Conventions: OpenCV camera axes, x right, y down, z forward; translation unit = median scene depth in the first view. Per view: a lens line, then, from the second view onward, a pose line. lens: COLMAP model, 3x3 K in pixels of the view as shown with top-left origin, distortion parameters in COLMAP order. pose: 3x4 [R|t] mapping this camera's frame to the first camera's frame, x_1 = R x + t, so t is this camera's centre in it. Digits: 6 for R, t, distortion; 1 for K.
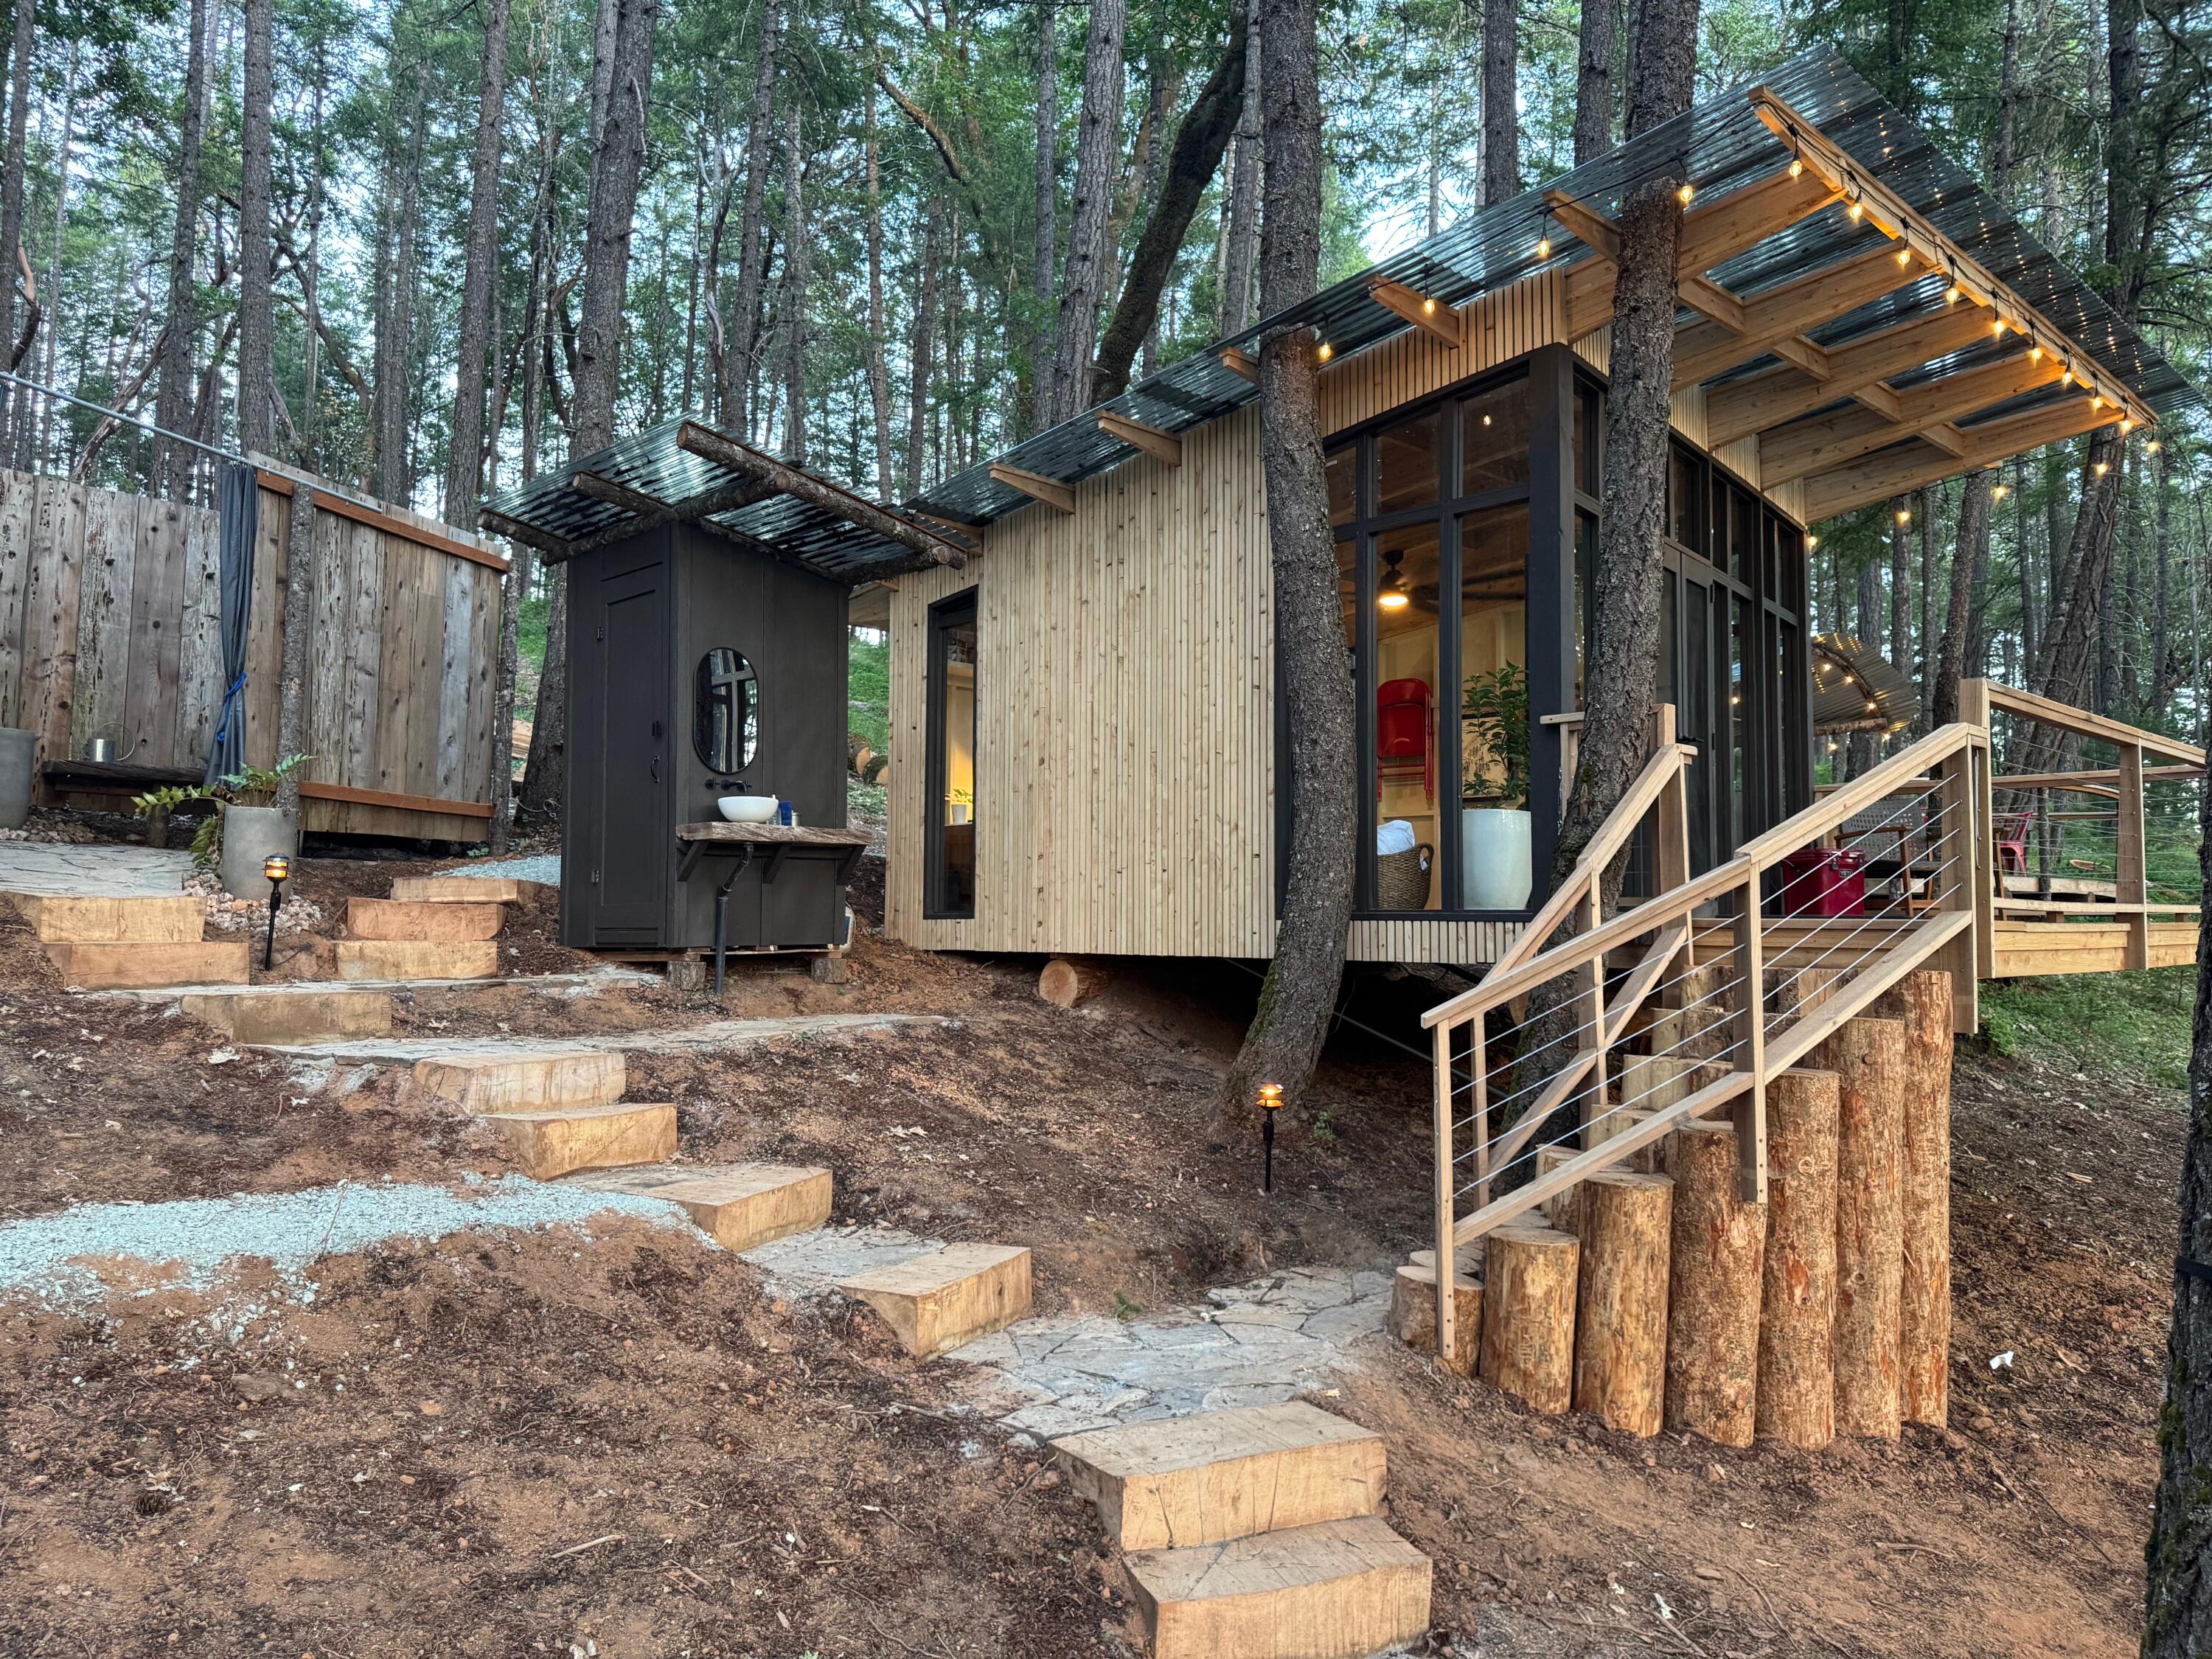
lens RADIAL K [[1545.3, 0, 1106.0], [0, 1545.3, 829.5], [0, 0, 1]] dist [0.027179, -0.034484]
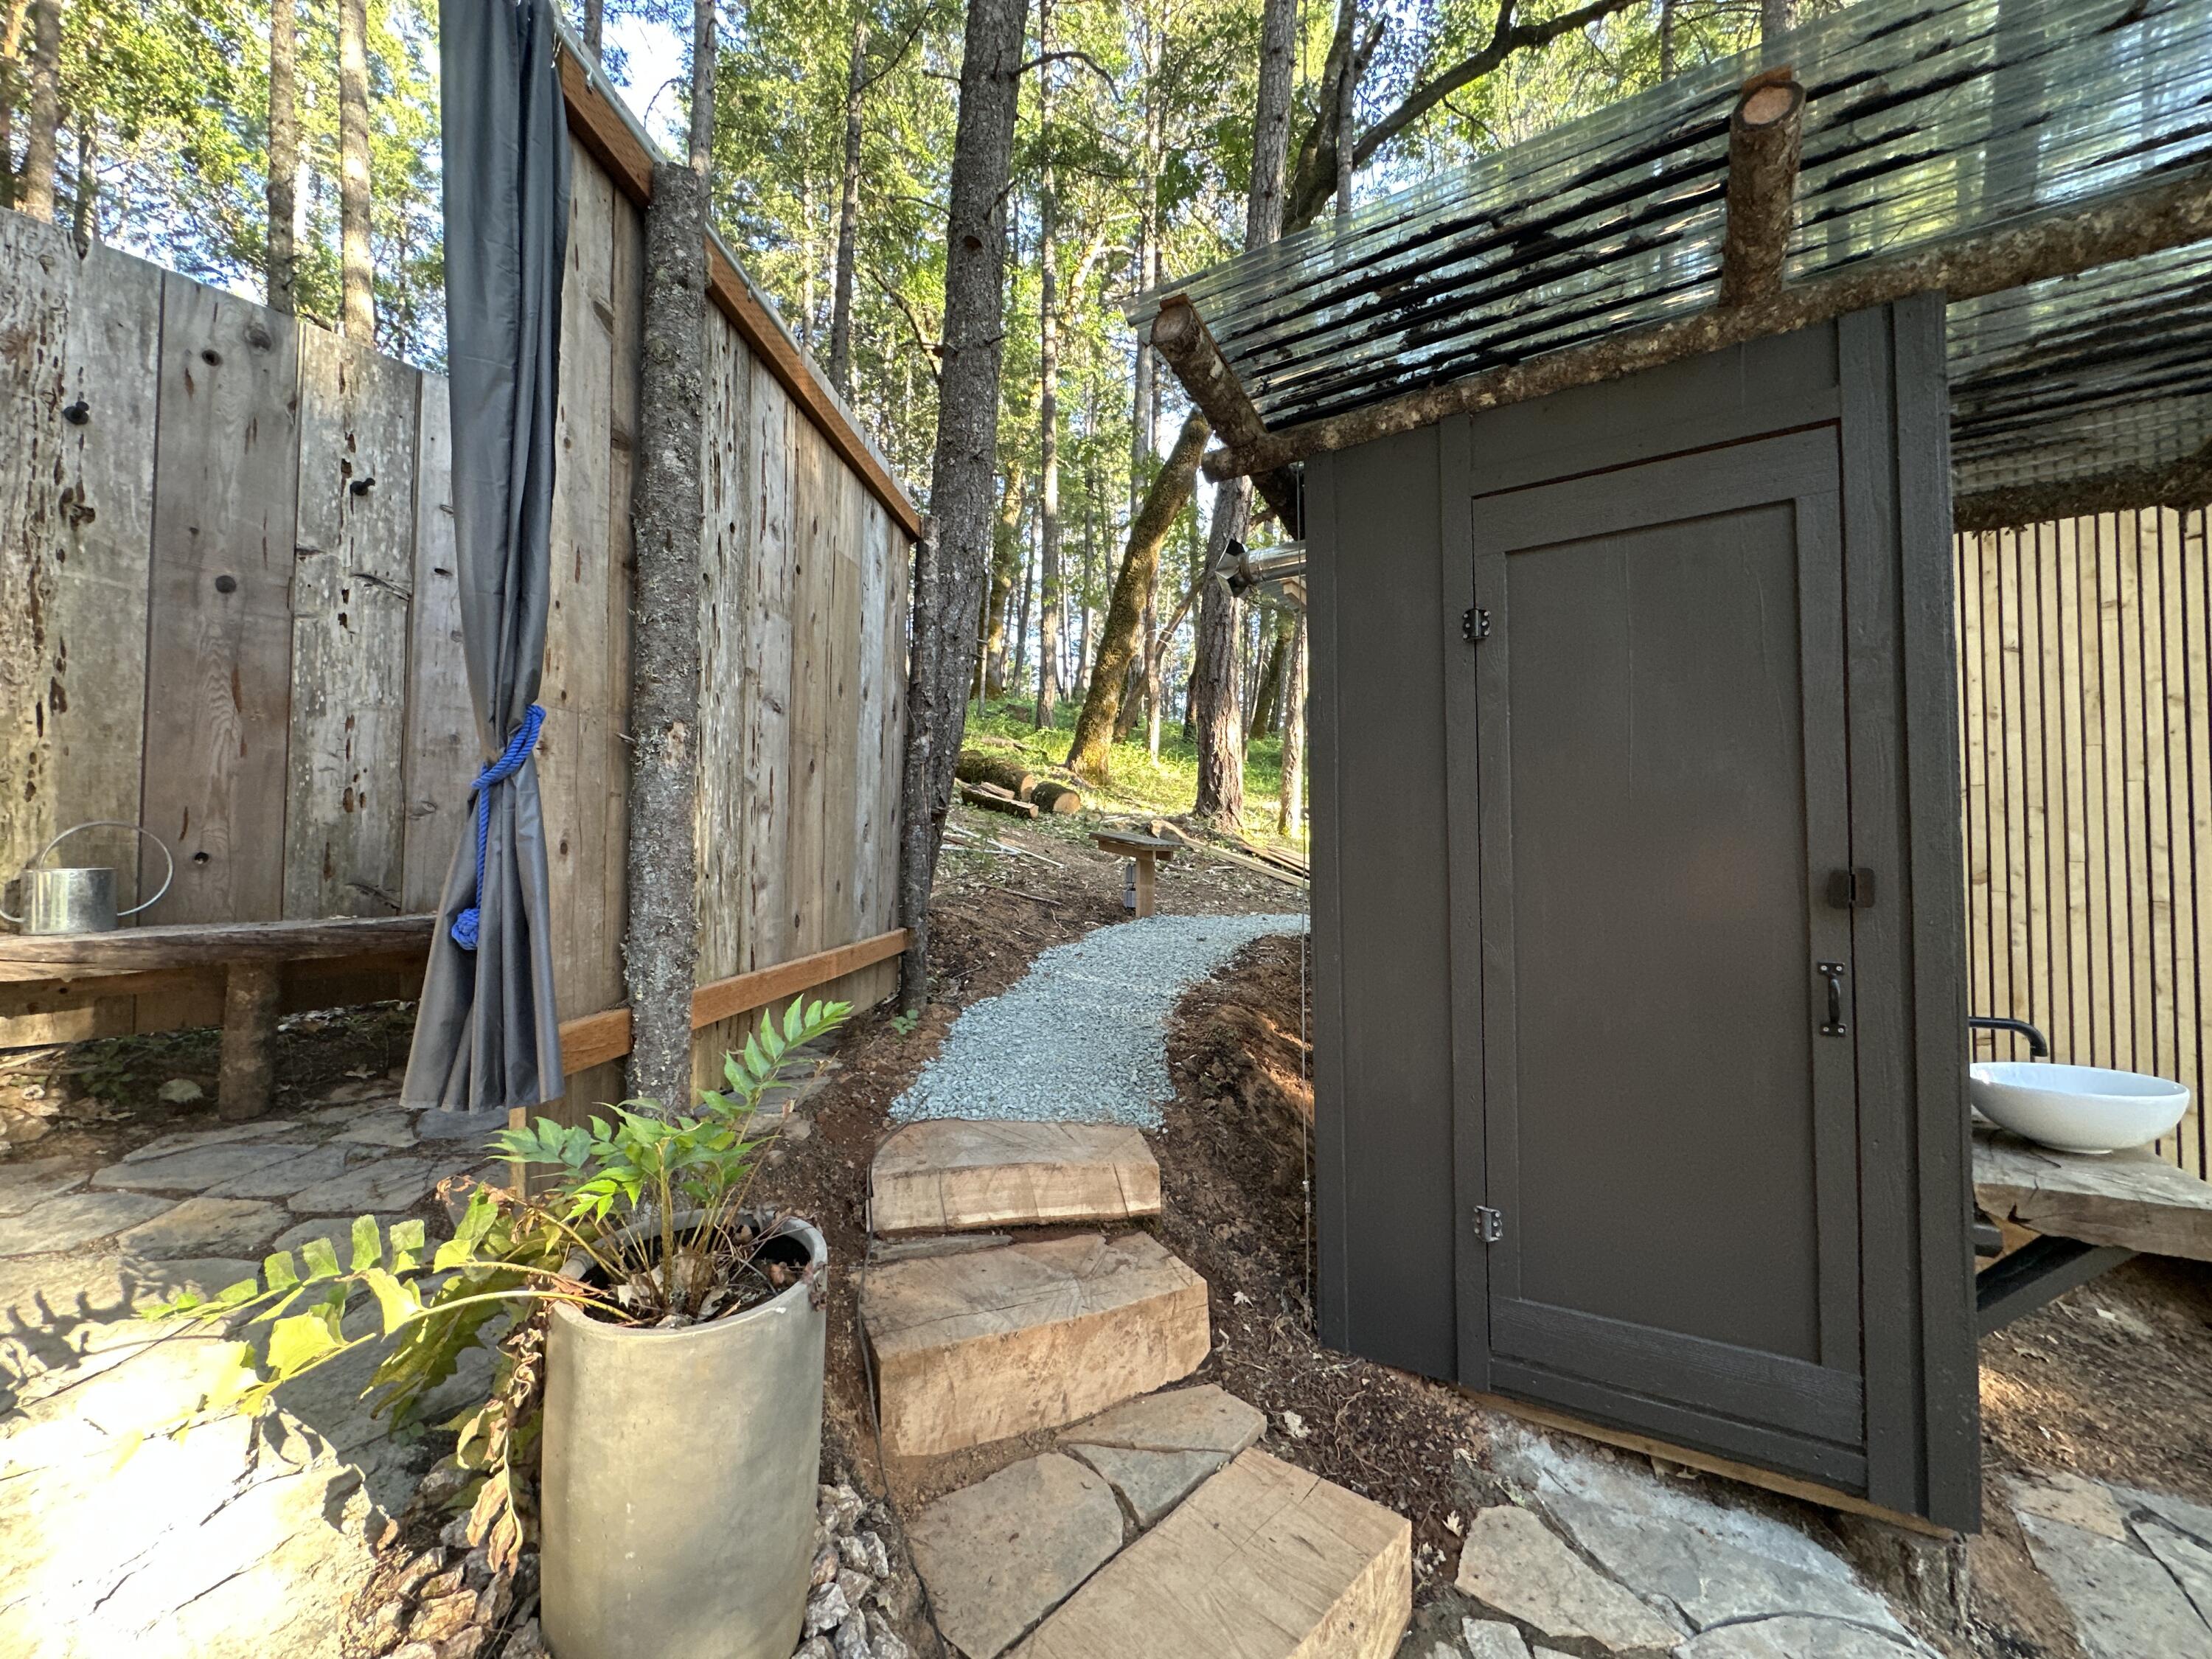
lens RADIAL K [[880.8, 0, 1102.5], [0, 880.8, 831.0], [0, 0, 1]] dist [-0.002381, 0.000441]
pose [[0.979059, -0.008968, 0.203378, -0.439311], [0.000600, 0.999152, 0.041171, -0.076295], [-0.203575, -0.040186, 0.978234, 0.736145]]
